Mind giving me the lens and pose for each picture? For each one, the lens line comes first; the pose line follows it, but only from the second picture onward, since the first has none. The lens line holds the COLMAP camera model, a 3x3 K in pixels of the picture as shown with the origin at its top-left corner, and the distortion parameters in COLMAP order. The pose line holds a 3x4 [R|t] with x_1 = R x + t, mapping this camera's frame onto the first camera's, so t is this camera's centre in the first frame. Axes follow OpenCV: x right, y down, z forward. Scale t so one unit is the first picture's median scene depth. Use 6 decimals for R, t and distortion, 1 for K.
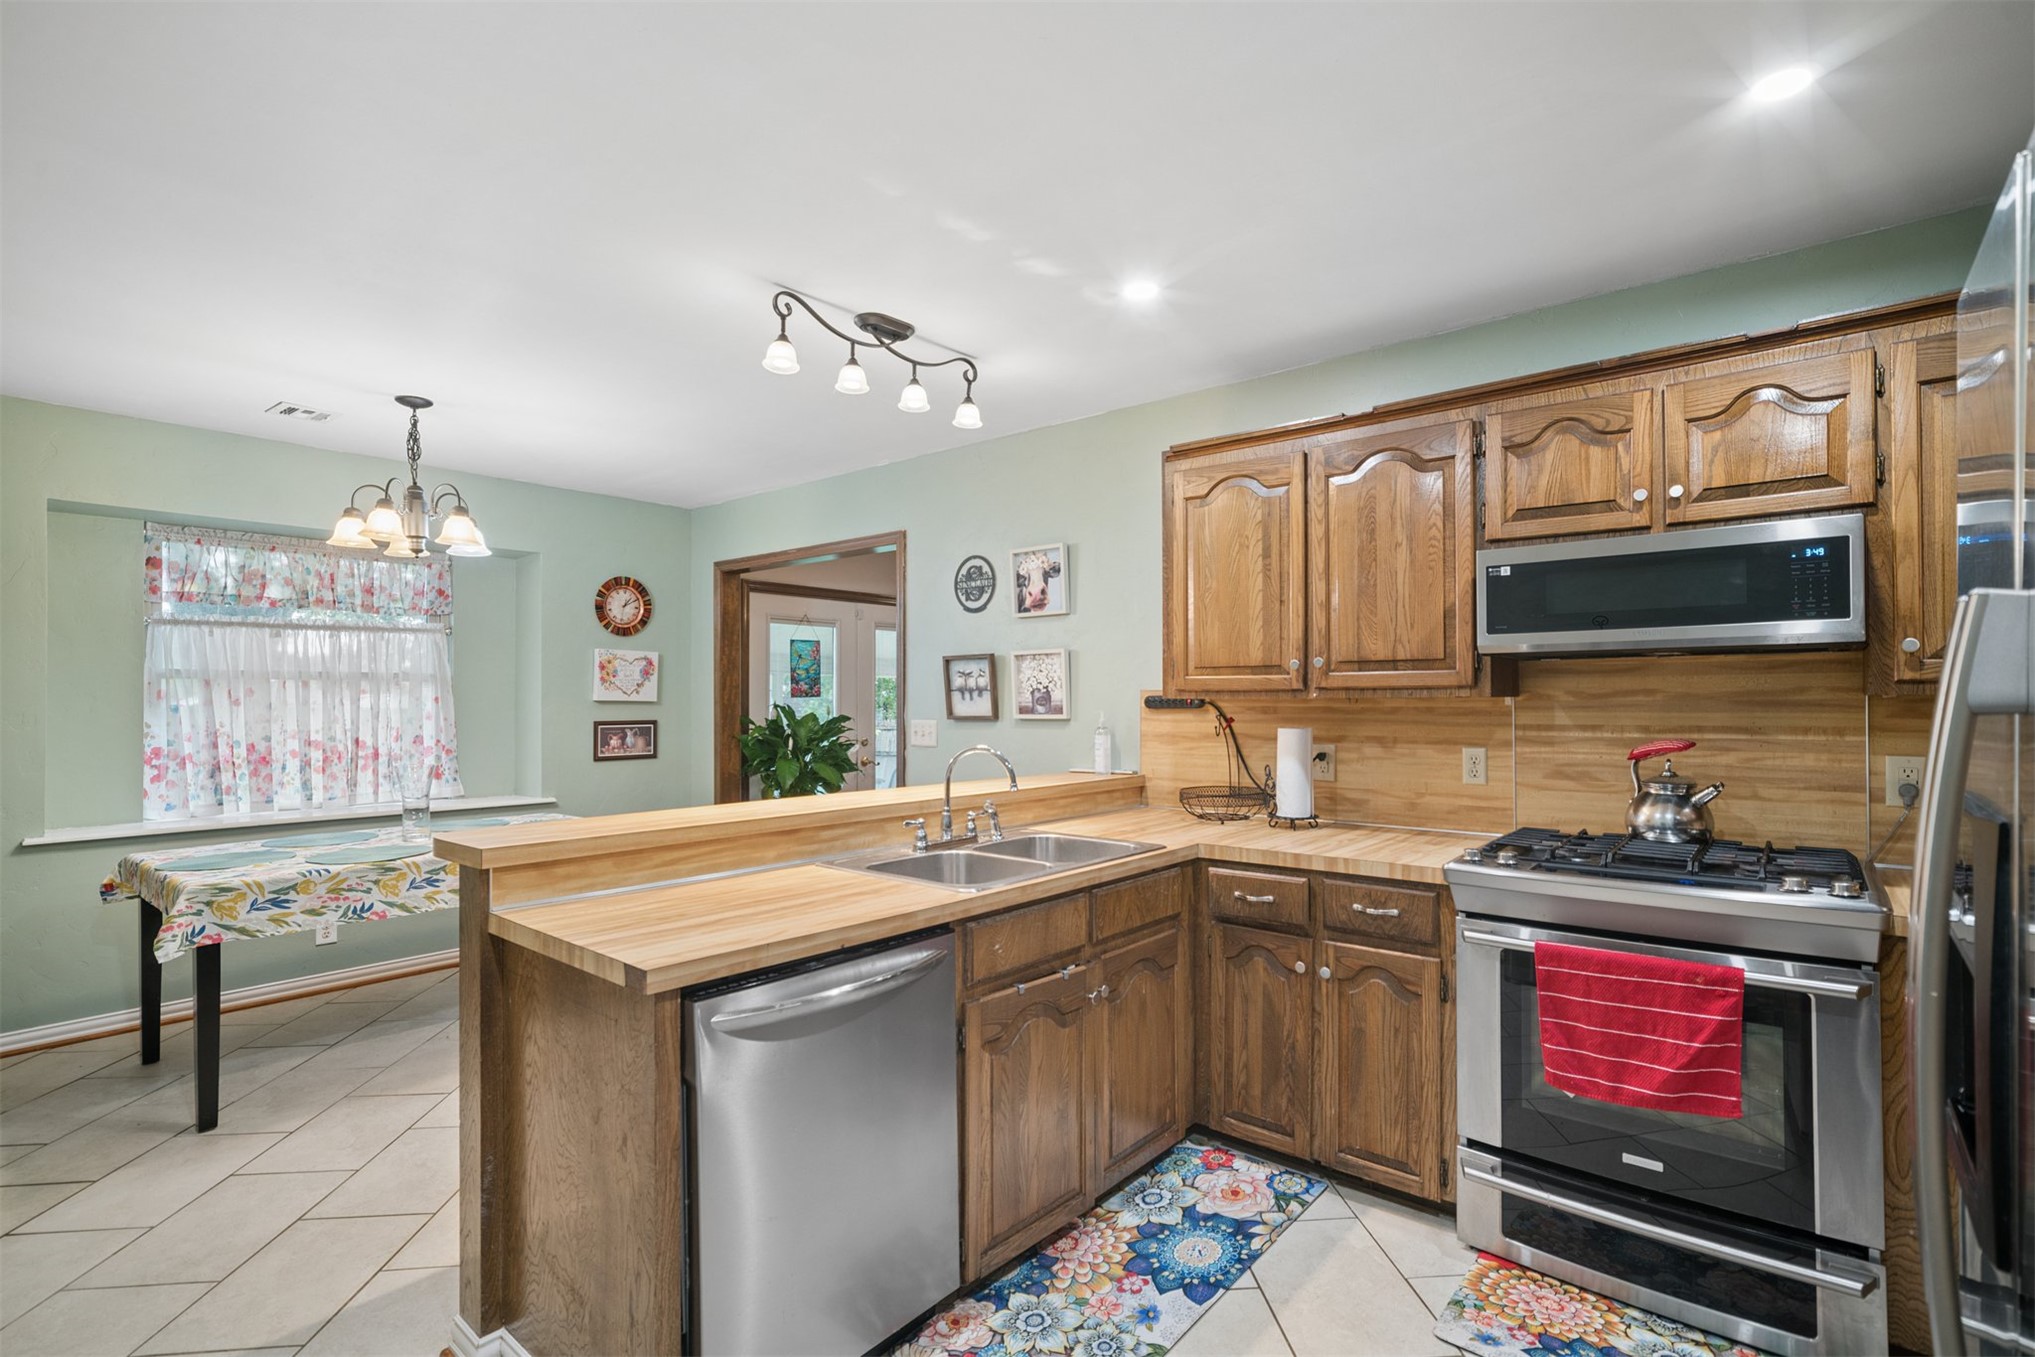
lens RADIAL K [[951.9, 0, 1026.2], [0, 951.9, 693.6], [0, 0, 1]] dist [-0.020033, 0.013975]
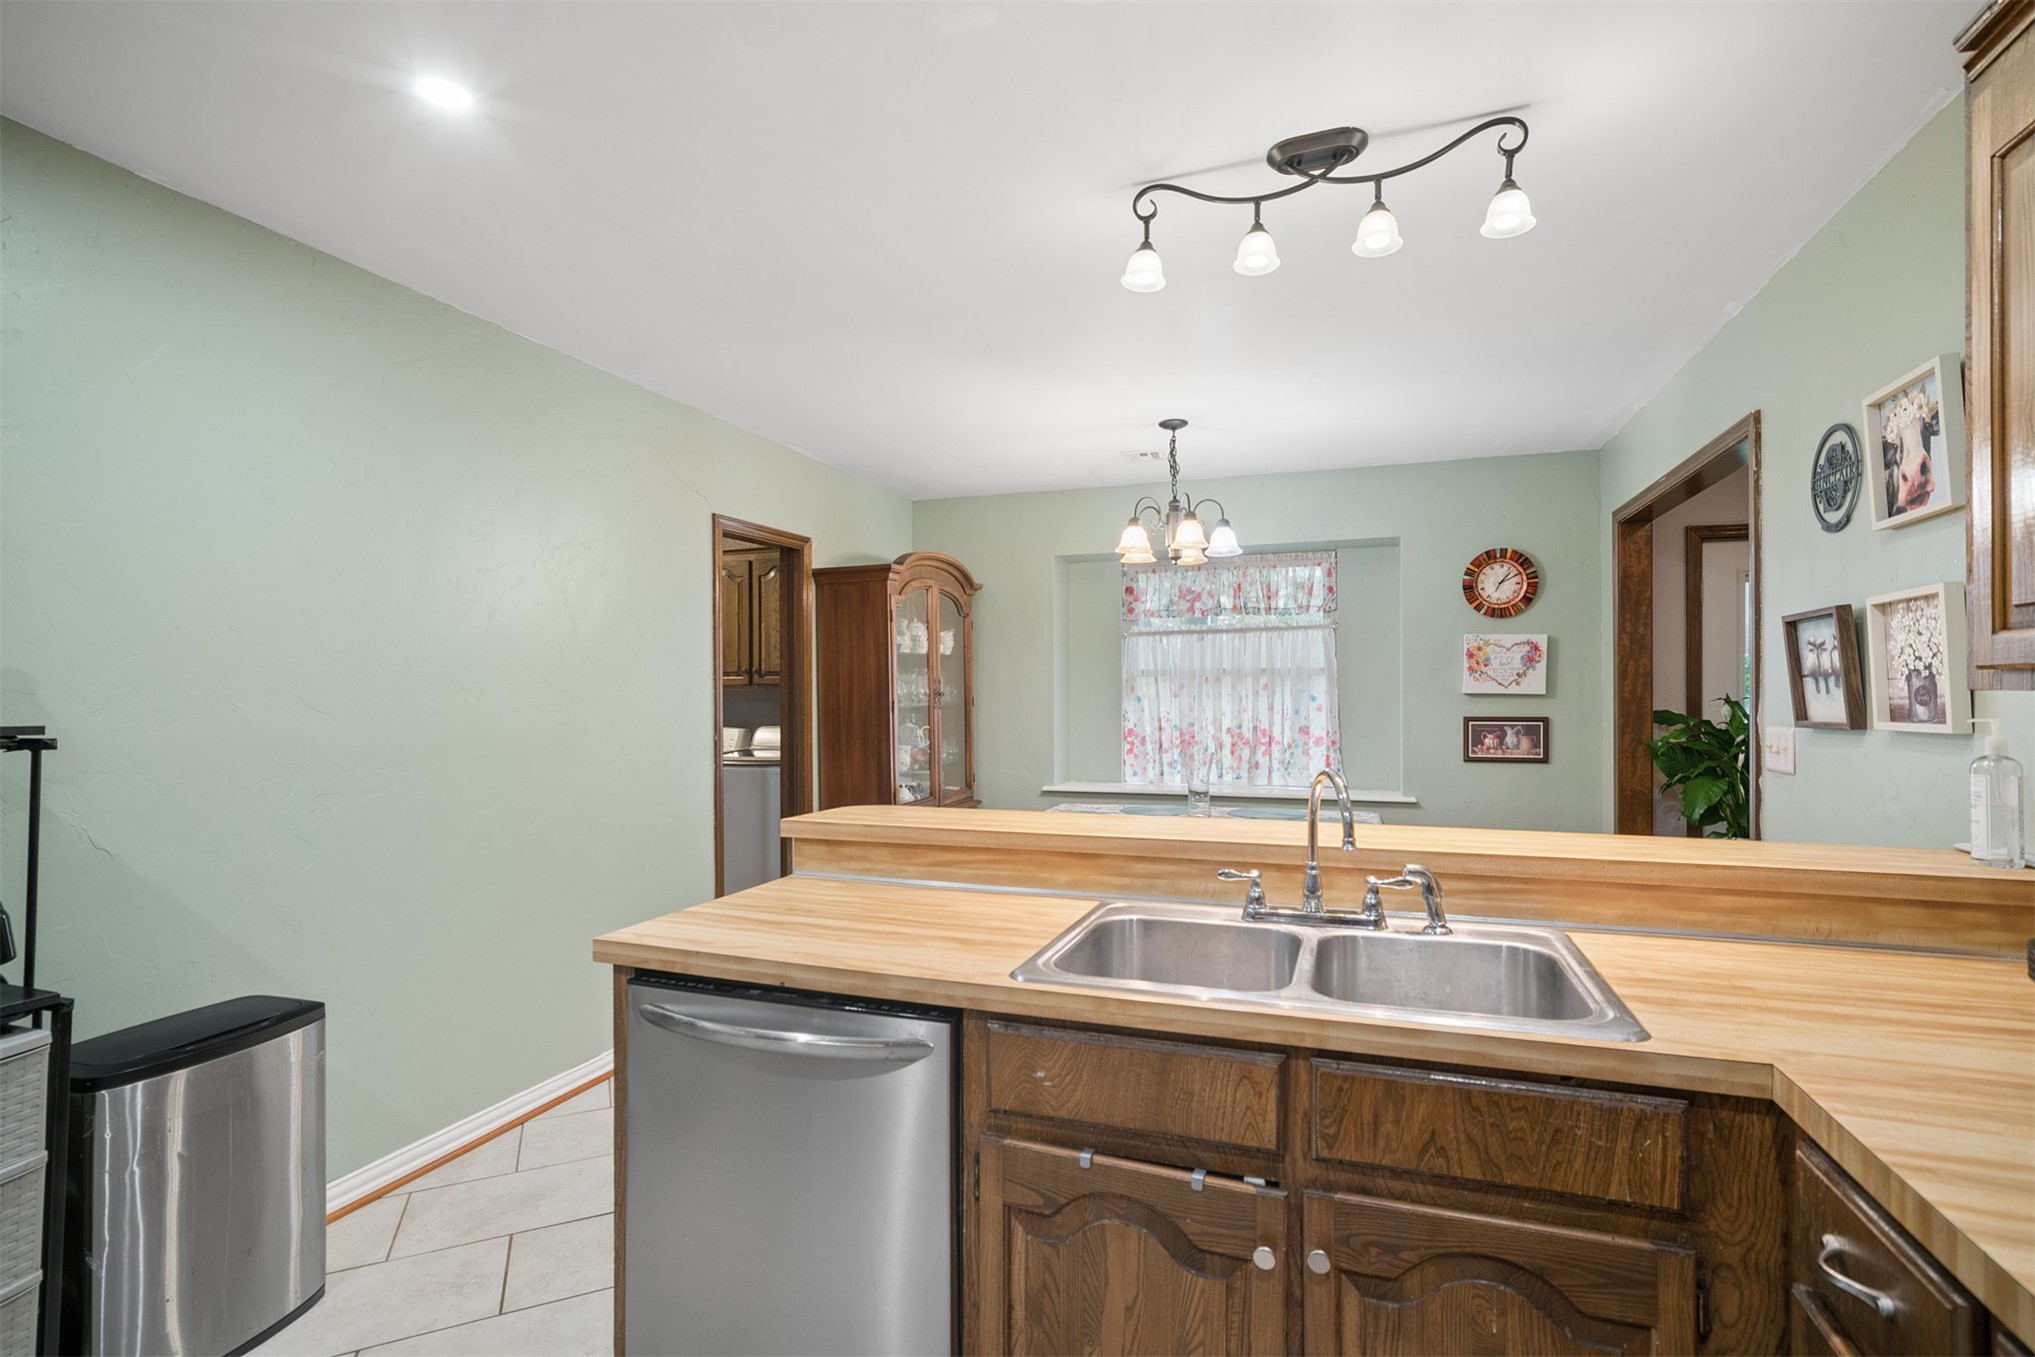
lens RADIAL K [[951.9, 0, 1031.8], [0, 951.9, 690.1], [0, 0, 1]] dist [-0.020033, 0.013975]
pose [[0.354122, -0.002603, -0.935196, 0.302847], [0.007533, 0.999972, 0.000069, 0.001879], [0.935169, -0.007069, 0.354132, 0.404308]]
